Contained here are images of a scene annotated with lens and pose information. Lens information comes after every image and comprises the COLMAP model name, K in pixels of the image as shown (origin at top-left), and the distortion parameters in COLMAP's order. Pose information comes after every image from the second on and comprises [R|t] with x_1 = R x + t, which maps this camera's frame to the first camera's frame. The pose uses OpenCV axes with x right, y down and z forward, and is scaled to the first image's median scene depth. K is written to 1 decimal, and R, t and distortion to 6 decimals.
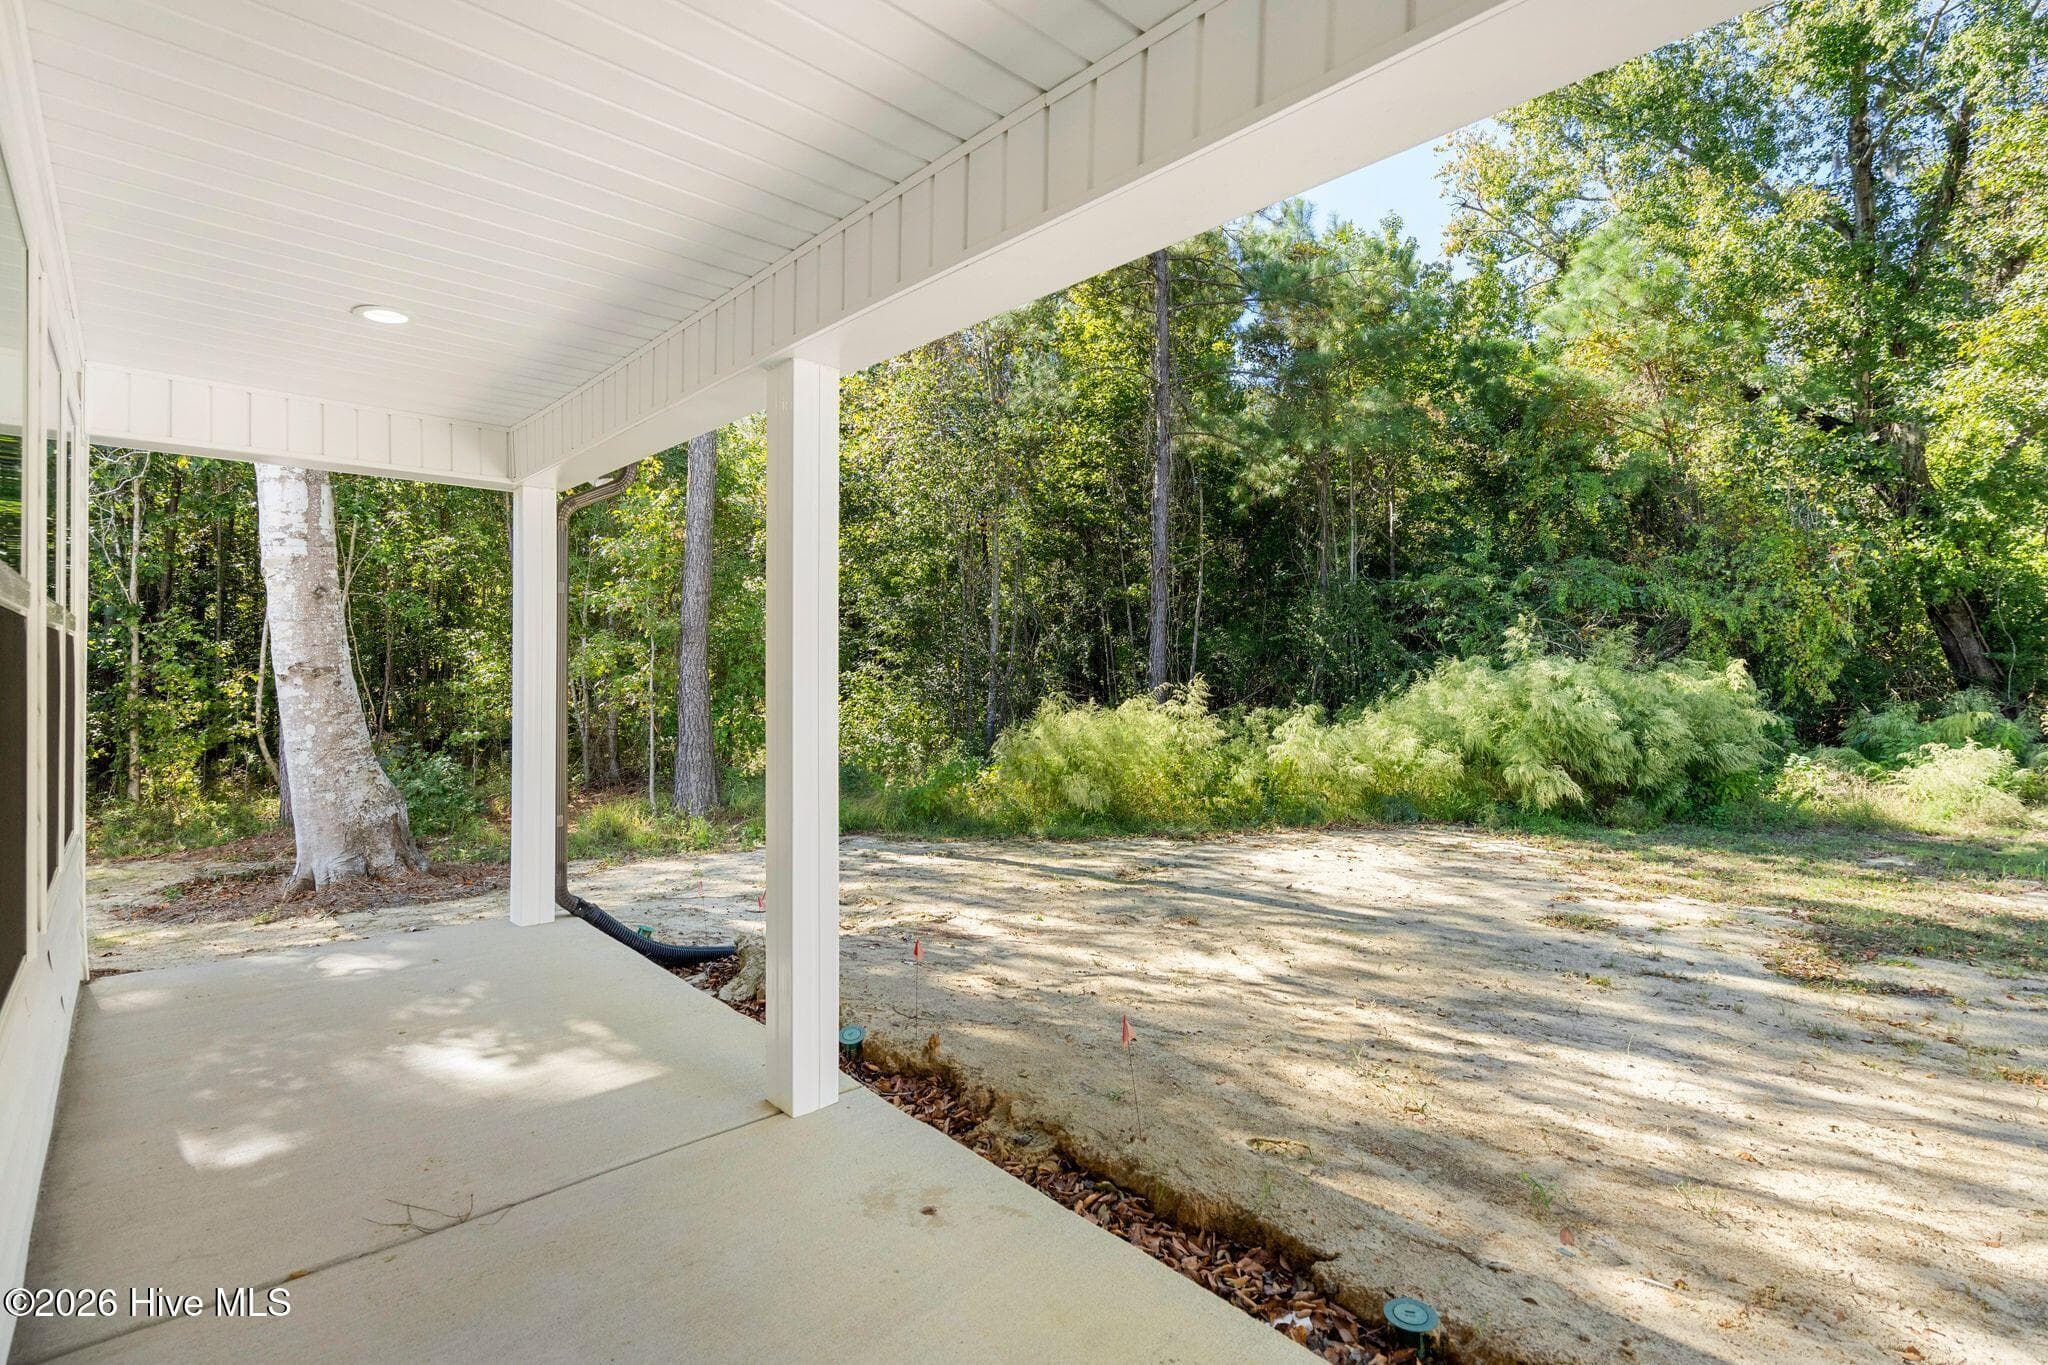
lens RADIAL K [[935.5, 0, 1019.9], [0, 935.5, 667.1], [0, 0, 1]] dist [0.000010, 0.000933]
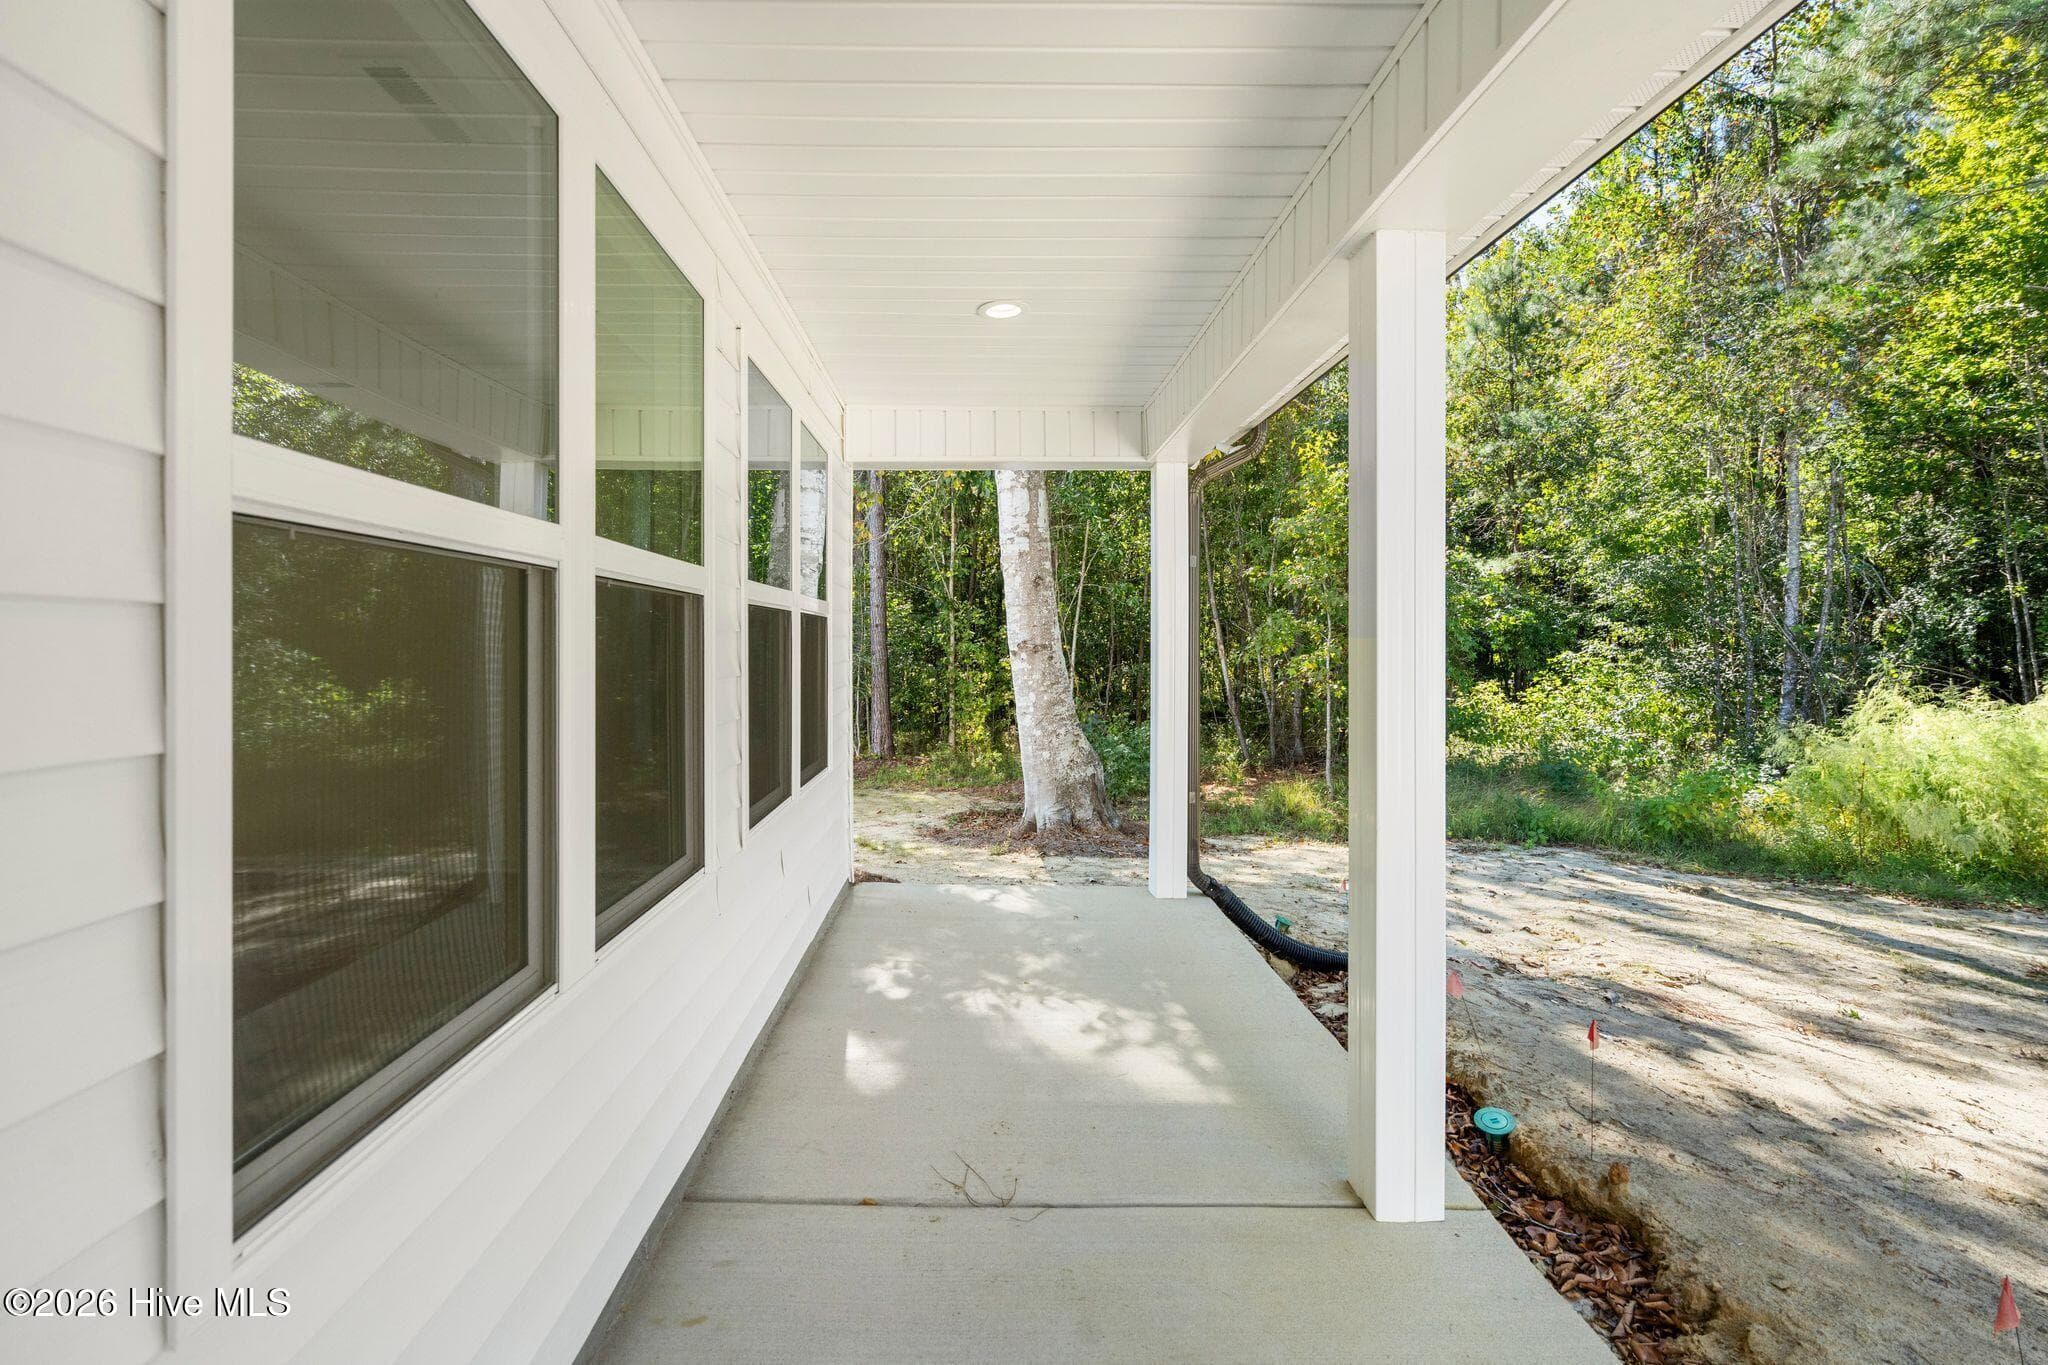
lens RADIAL K [[935.5, 0, 1017.3], [0, 935.5, 645.2], [0, 0, 1]] dist [0.000010, 0.000933]
pose [[0.746323, -0.003391, -0.665575, 0.013150], [0.000764, 0.999991, -0.004237, 0.003674], [0.665583, 0.002654, 0.746319, 0.061498]]
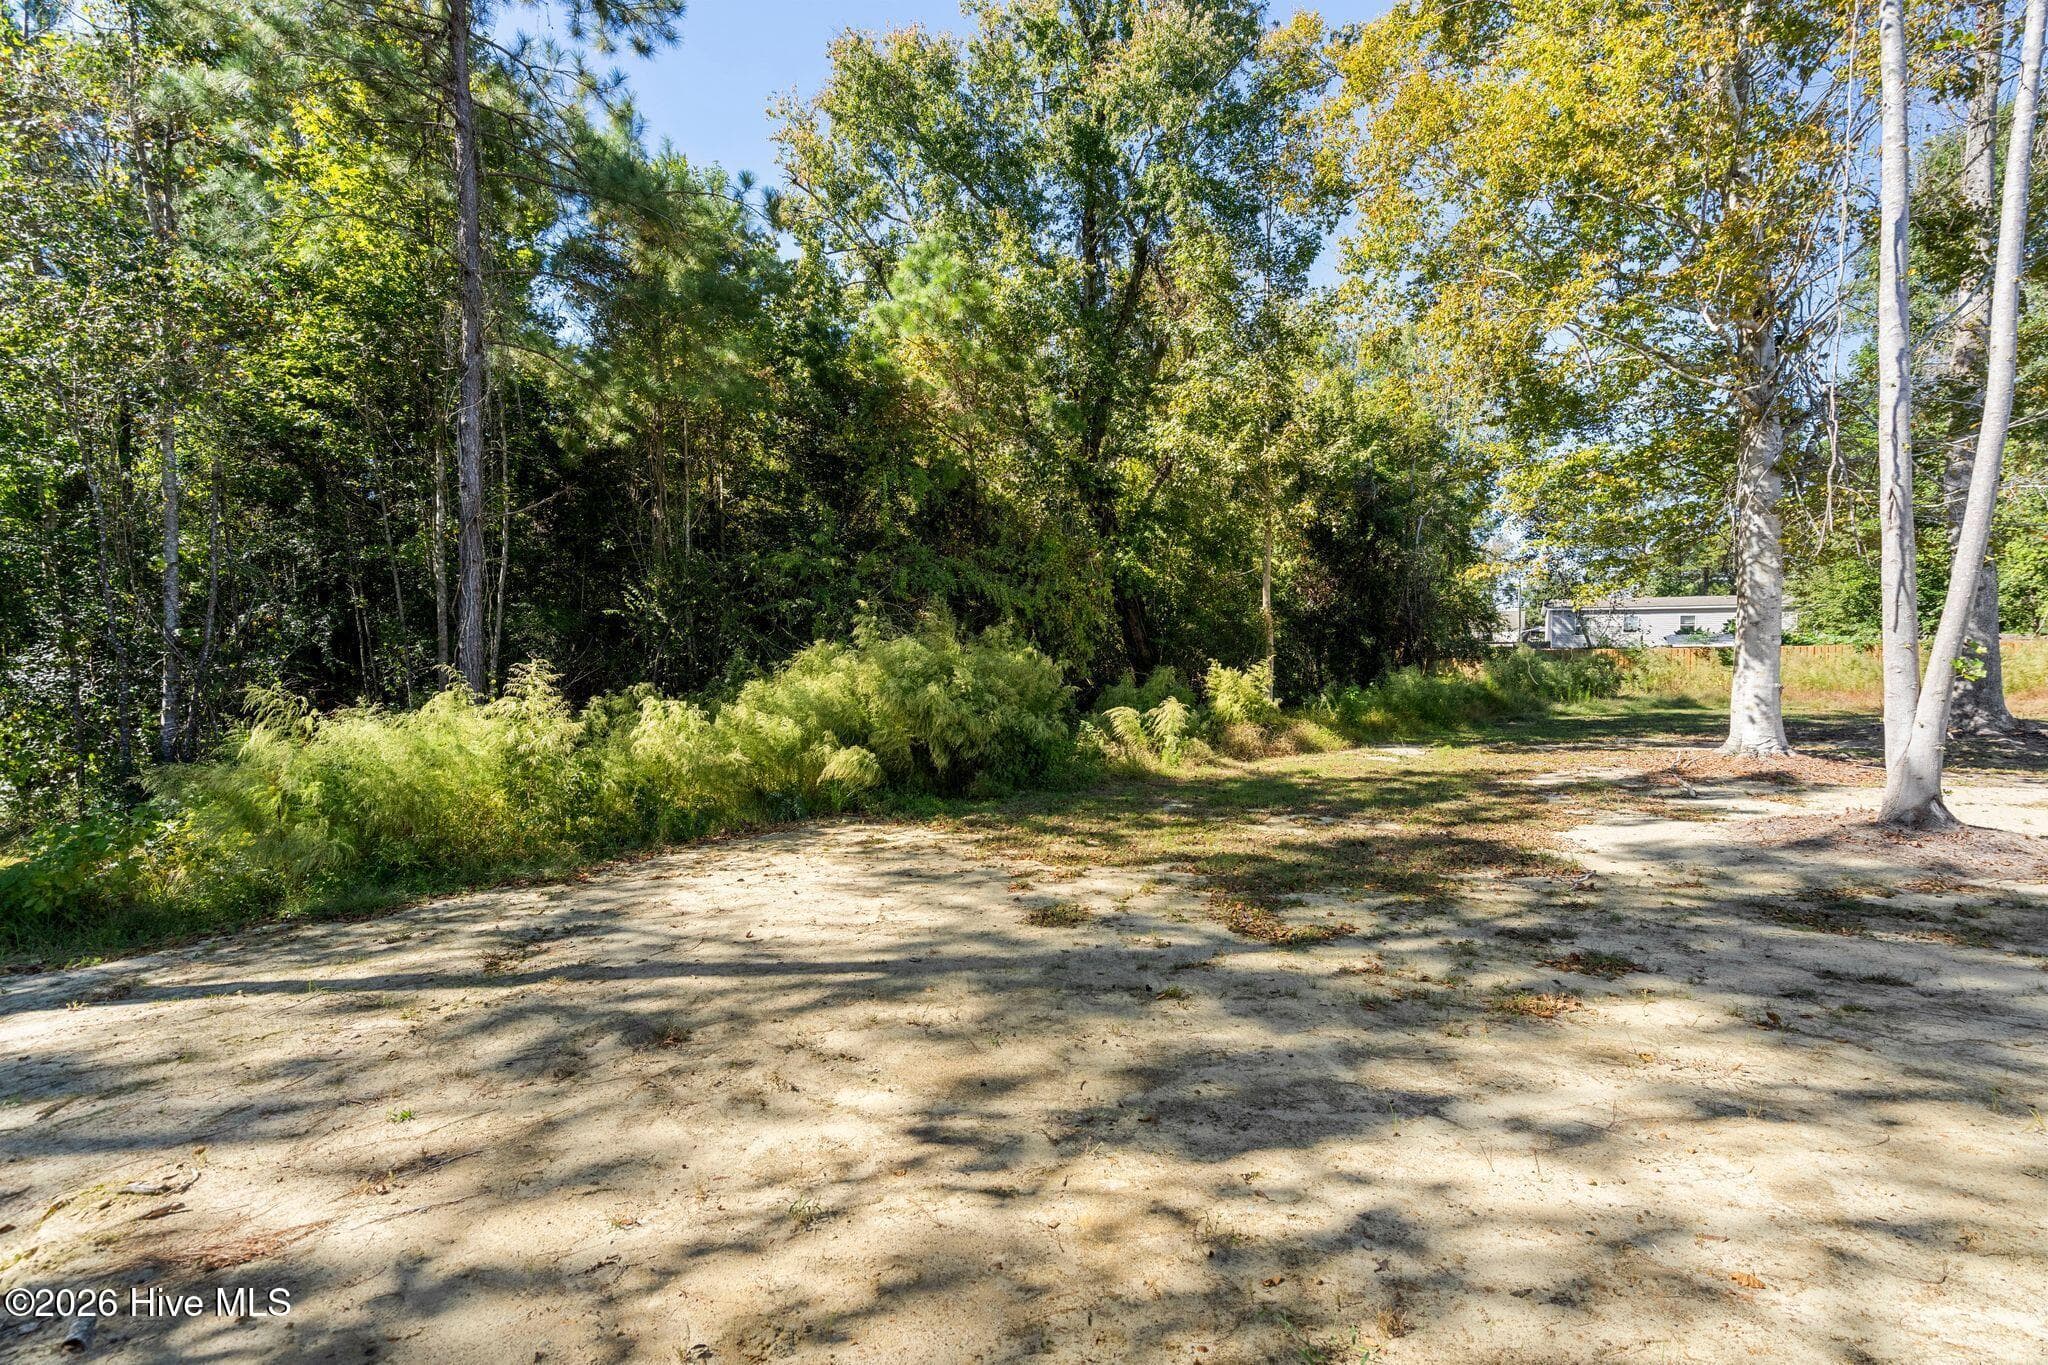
lens RADIAL K [[935.5, 0, 1016.8], [0, 935.5, 668.4], [0, 0, 1]] dist [0.000010, 0.000933]
pose [[0.741179, -0.016075, 0.671115, -0.042097], [0.004707, 0.999813, 0.018750, 0.002900], [-0.671291, -0.010738, 0.741116, 0.211669]]
